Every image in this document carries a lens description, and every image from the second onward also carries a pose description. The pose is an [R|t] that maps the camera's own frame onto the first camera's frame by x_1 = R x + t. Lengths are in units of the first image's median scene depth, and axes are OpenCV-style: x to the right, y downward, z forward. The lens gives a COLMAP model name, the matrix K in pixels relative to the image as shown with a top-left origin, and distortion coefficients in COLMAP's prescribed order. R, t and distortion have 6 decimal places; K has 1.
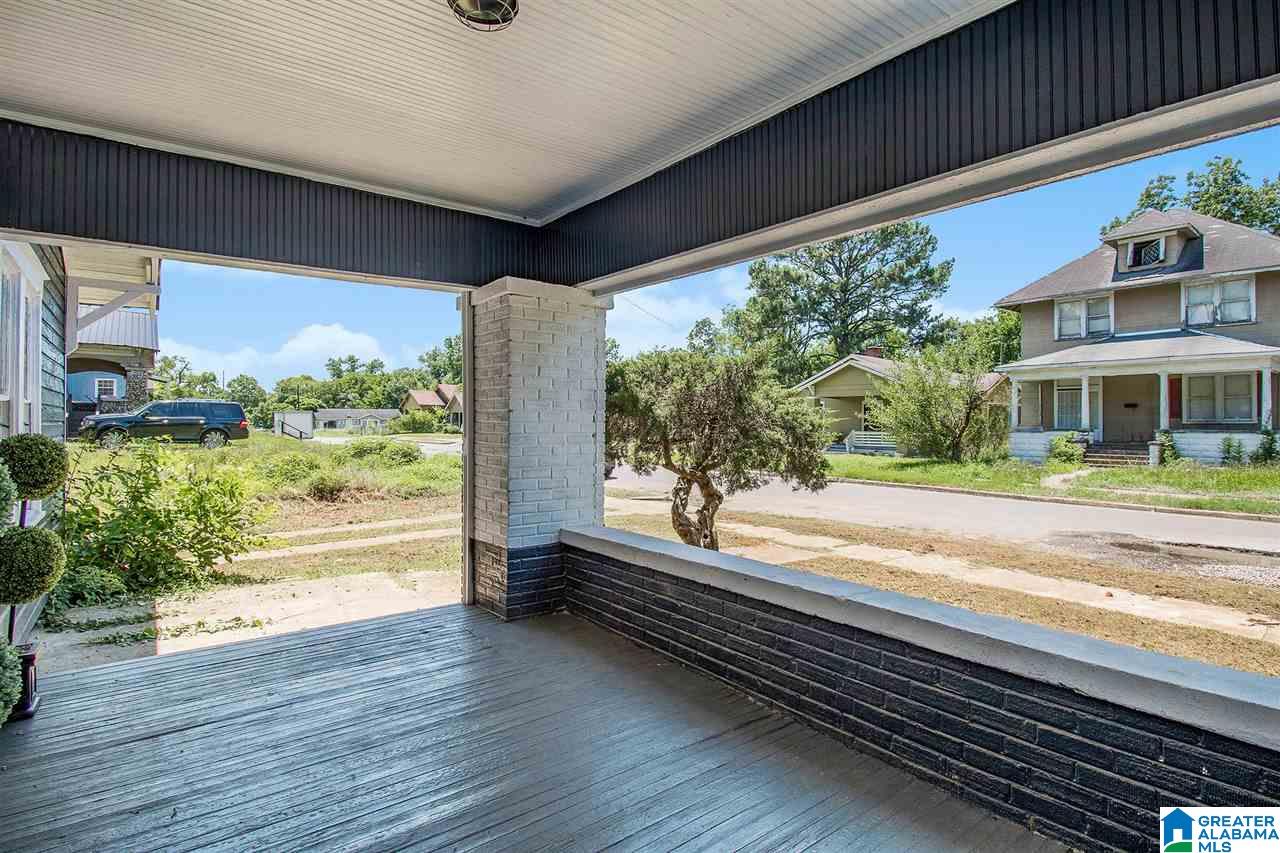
lens RADIAL K [[659.1, 0, 632.3], [0, 659.1, 422.4], [0, 0, 1]] dist [0.018645, -0.010276]
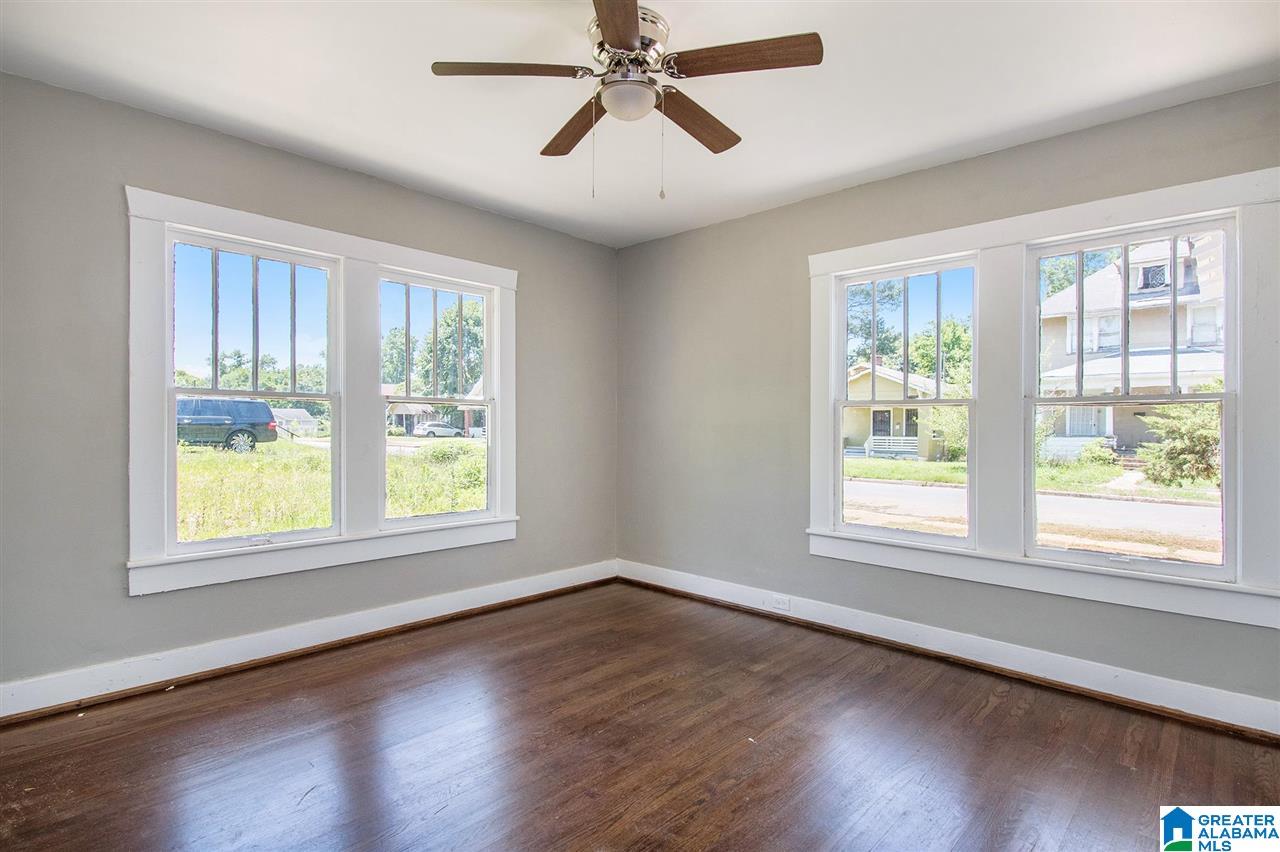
lens RADIAL K [[659.1, 0, 643.6], [0, 659.1, 426.3], [0, 0, 1]] dist [0.018645, -0.010276]
pose [[0.985046, 0.007767, 0.172116, -0.252948], [-0.007786, 0.999970, -0.000562, 0.001288], [-0.172115, -0.000786, 0.985077, 0.053839]]
